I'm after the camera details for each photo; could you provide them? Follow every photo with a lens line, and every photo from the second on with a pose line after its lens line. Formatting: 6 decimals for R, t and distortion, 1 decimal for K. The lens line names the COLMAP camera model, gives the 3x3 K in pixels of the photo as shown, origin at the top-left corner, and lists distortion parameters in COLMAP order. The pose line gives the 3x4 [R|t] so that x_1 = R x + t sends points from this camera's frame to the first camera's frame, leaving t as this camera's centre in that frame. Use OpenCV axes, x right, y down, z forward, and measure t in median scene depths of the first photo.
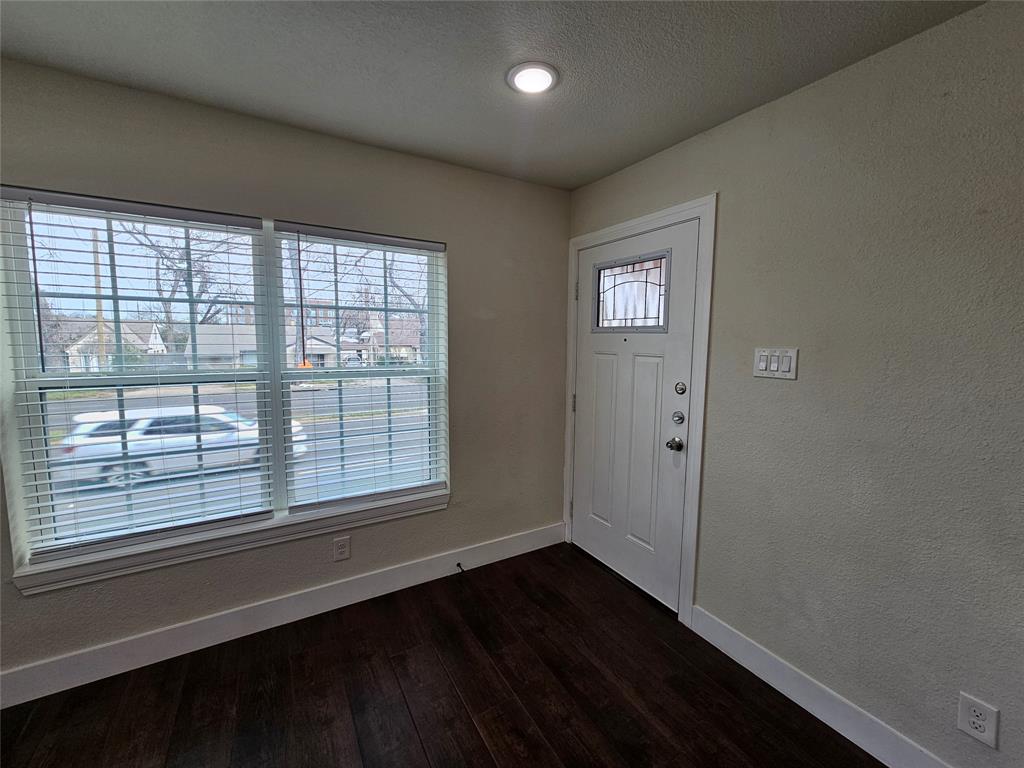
lens RADIAL K [[418.2, 0, 518.5], [0, 418.2, 381.4], [0, 0, 1]] dist [-0.000452, 0.000024]
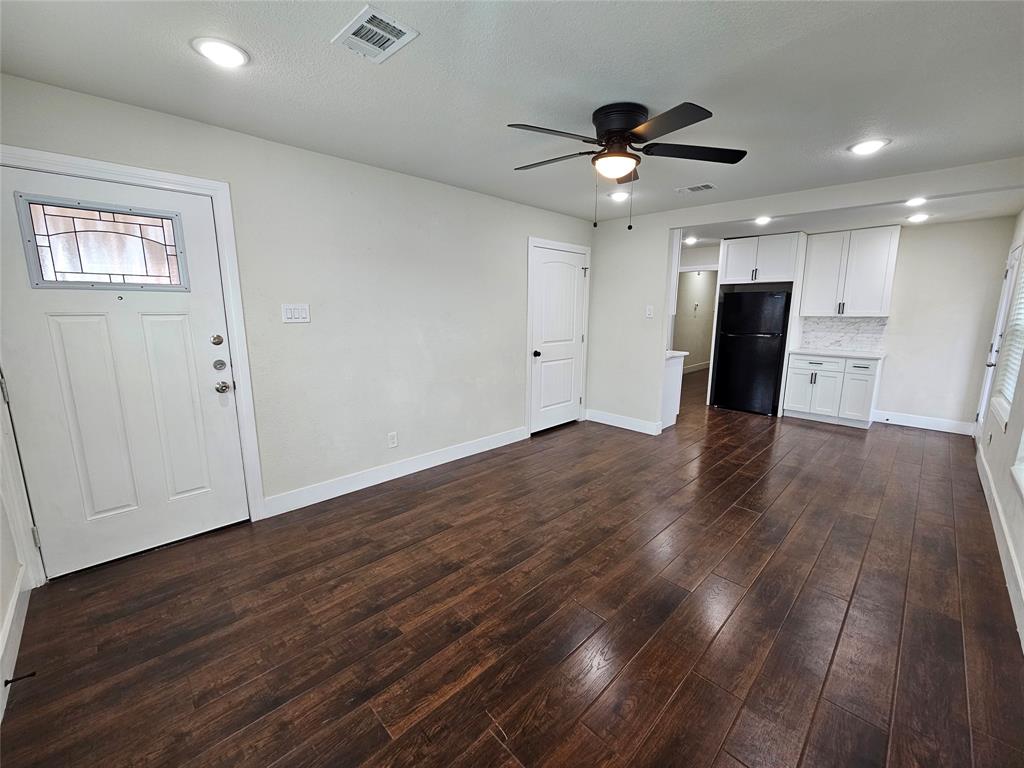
lens RADIAL K [[418.2, 0, 518.5], [0, 418.2, 381.4], [0, 0, 1]] dist [-0.000452, 0.000024]
pose [[-0.241779, -0.185544, 0.952427, -0.854113], [0.090319, 0.972983, 0.212476, -0.038565], [-0.966119, 0.137395, -0.218489, 0.394824]]
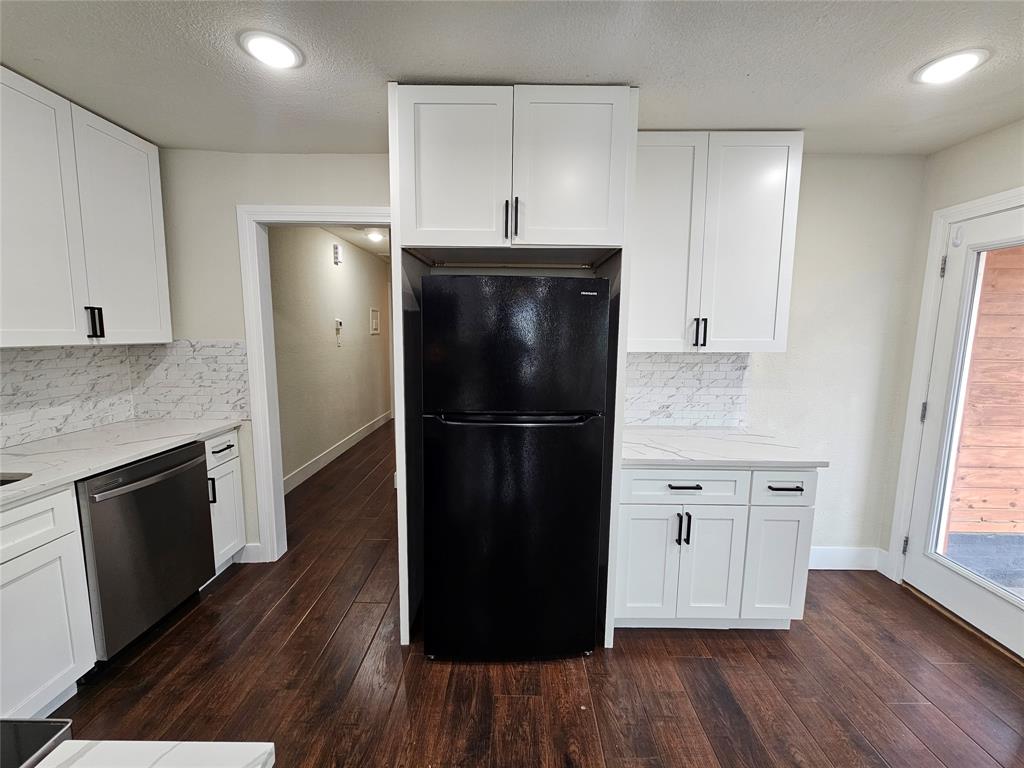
lens RADIAL K [[418.2, 0, 518.5], [0, 418.2, 381.4], [0, 0, 1]] dist [-0.000452, 0.000024]
pose [[-0.857302, -0.086861, 0.507433, 0.784094], [0.028543, 0.976128, 0.215313, 0.110568], [-0.514022, 0.199072, -0.834357, -0.850713]]
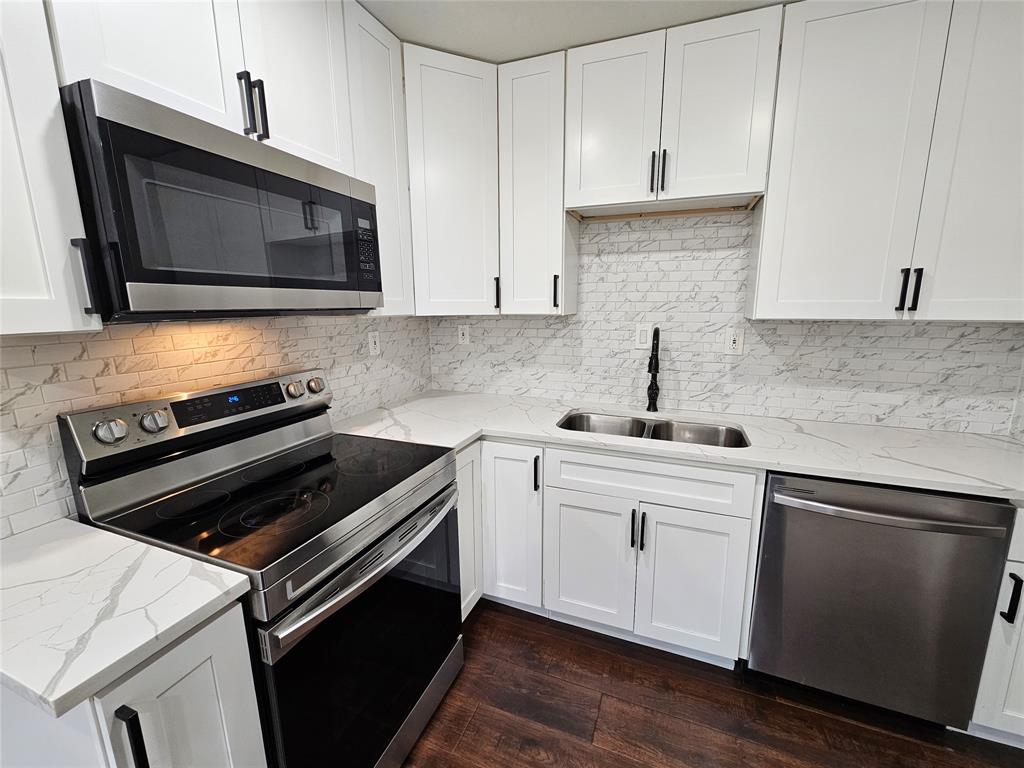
lens RADIAL K [[418.2, 0, 518.5], [0, 418.2, 381.4], [0, 0, 1]] dist [-0.000452, 0.000024]
pose [[0.792180, -0.126027, 0.597132, 1.086764], [0.079050, 0.991392, 0.104367, 0.172235], [-0.605146, -0.035475, 0.795324, -1.261498]]
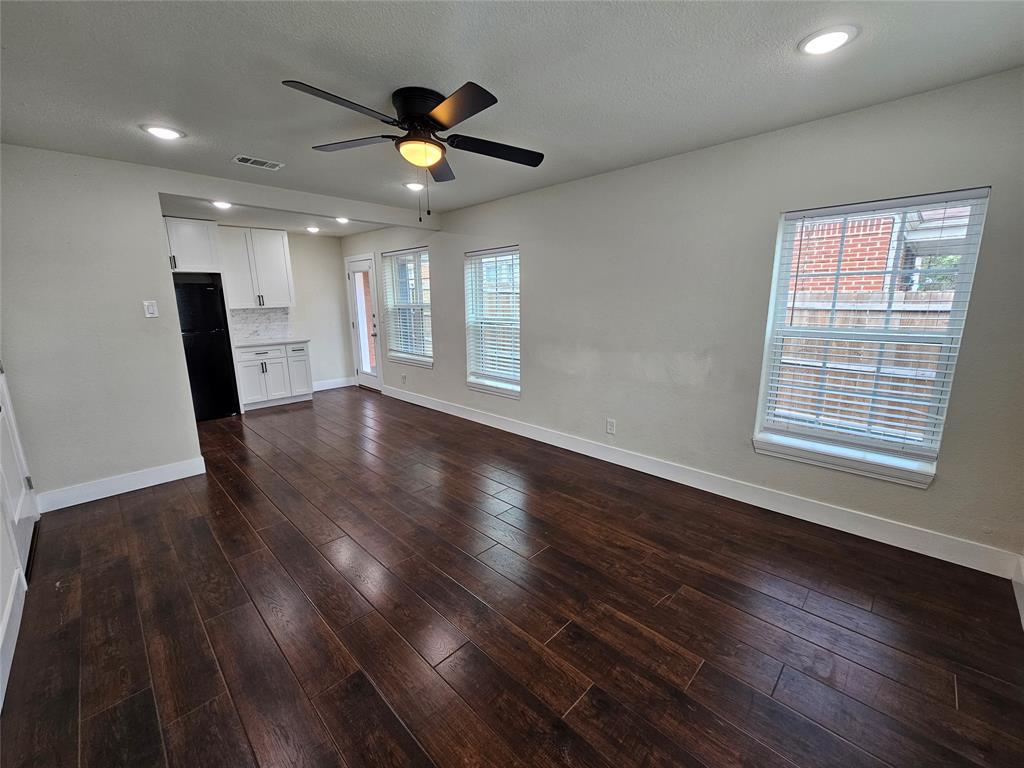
lens RADIAL K [[418.2, 0, 518.5], [0, 418.2, 381.4], [0, 0, 1]] dist [-0.000452, 0.000024]
pose [[-0.967730, 0.047445, -0.247482, 0.095540], [-0.027470, 0.956399, 0.290767, -0.085207], [0.250487, 0.288183, -0.924233, 0.934704]]
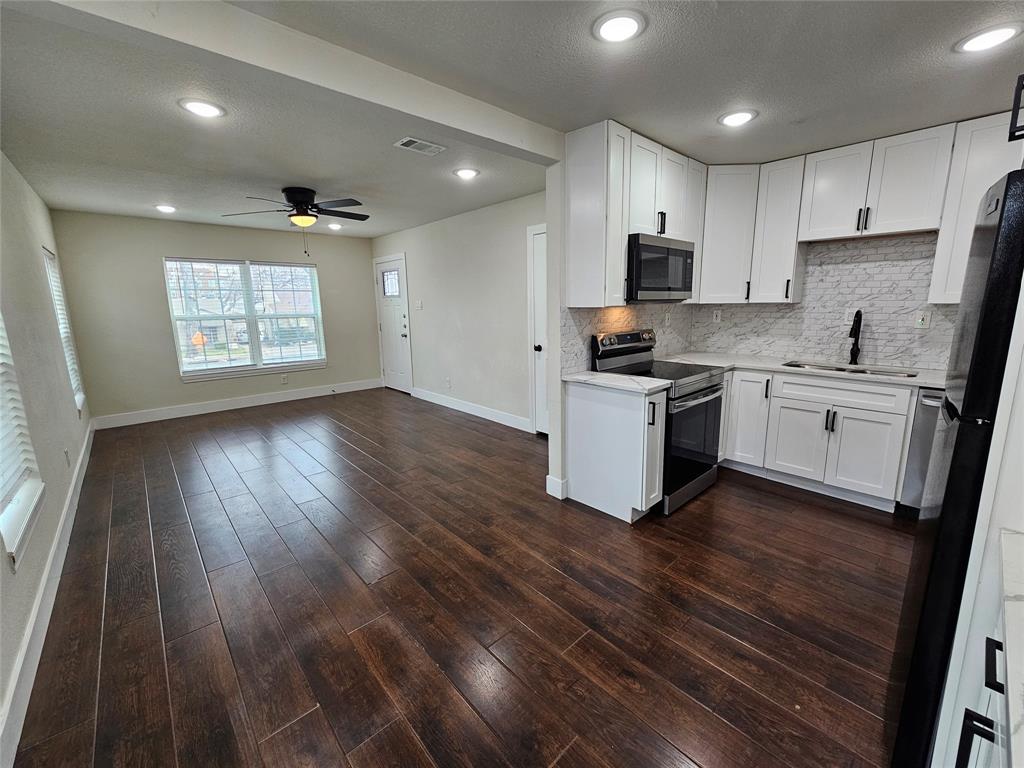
lens RADIAL K [[418.2, 0, 518.5], [0, 418.2, 381.4], [0, 0, 1]] dist [-0.000452, 0.000024]
pose [[0.979217, -0.062902, 0.192814, 0.508589], [0.047328, 0.995312, 0.084346, 0.233430], [-0.197216, -0.073468, 0.977603, -1.838601]]
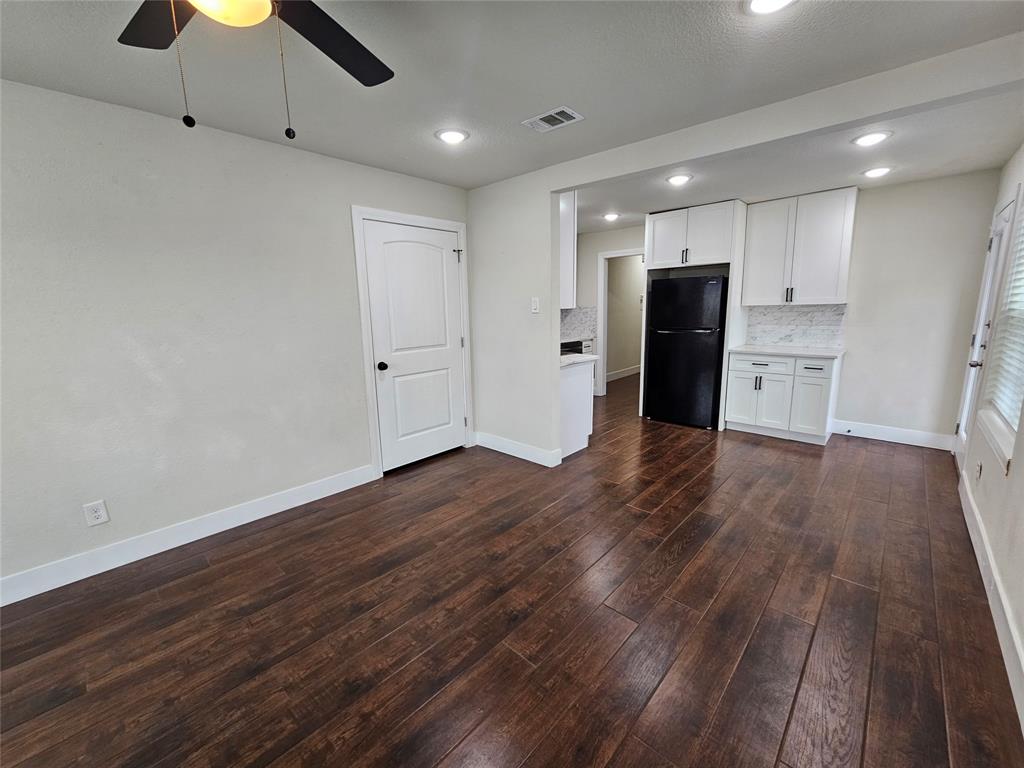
lens RADIAL K [[418.2, 0, 518.5], [0, 418.2, 381.4], [0, 0, 1]] dist [-0.000452, 0.000024]
pose [[-0.280319, -0.183277, 0.942248, -0.507226], [0.113912, 0.968316, 0.222236, 0.039178], [-0.953124, 0.169630, -0.250560, -0.186523]]
